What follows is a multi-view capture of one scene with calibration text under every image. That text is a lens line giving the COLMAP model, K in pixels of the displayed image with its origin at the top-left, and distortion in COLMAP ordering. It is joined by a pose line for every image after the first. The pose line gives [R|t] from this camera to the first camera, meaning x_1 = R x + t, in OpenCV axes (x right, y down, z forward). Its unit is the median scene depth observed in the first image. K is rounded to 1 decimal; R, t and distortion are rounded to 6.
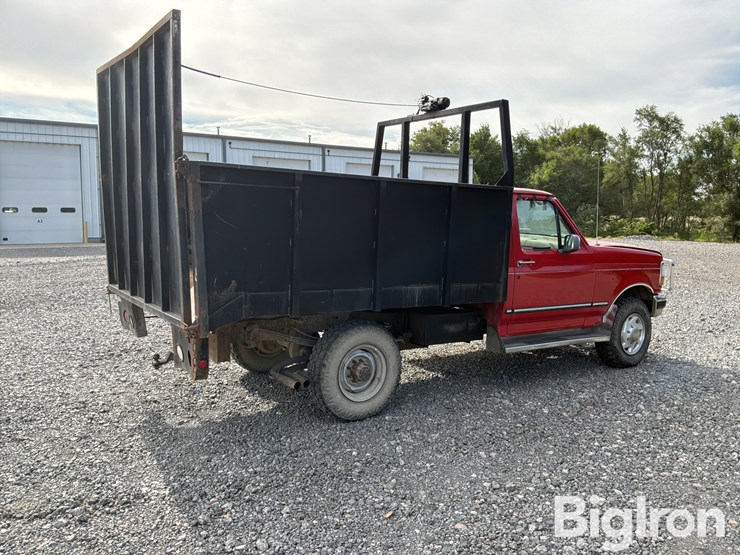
lens RADIAL K [[613.8, 0, 368.5], [0, 613.8, 278.8], [0, 0, 1]] dist [0.141558, -0.289695]
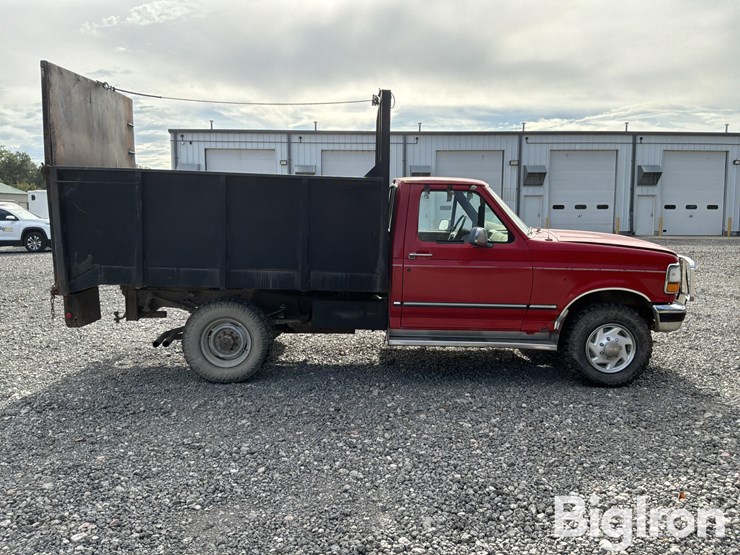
lens RADIAL K [[613.8, 0, 368.5], [0, 613.8, 278.8], [0, 0, 1]] dist [0.141558, -0.289695]
pose [[0.836891, 0.056632, -0.544432, 0.708917], [-0.053542, 0.998333, 0.021544, -0.005332], [0.544745, 0.011119, 0.838528, 0.144940]]
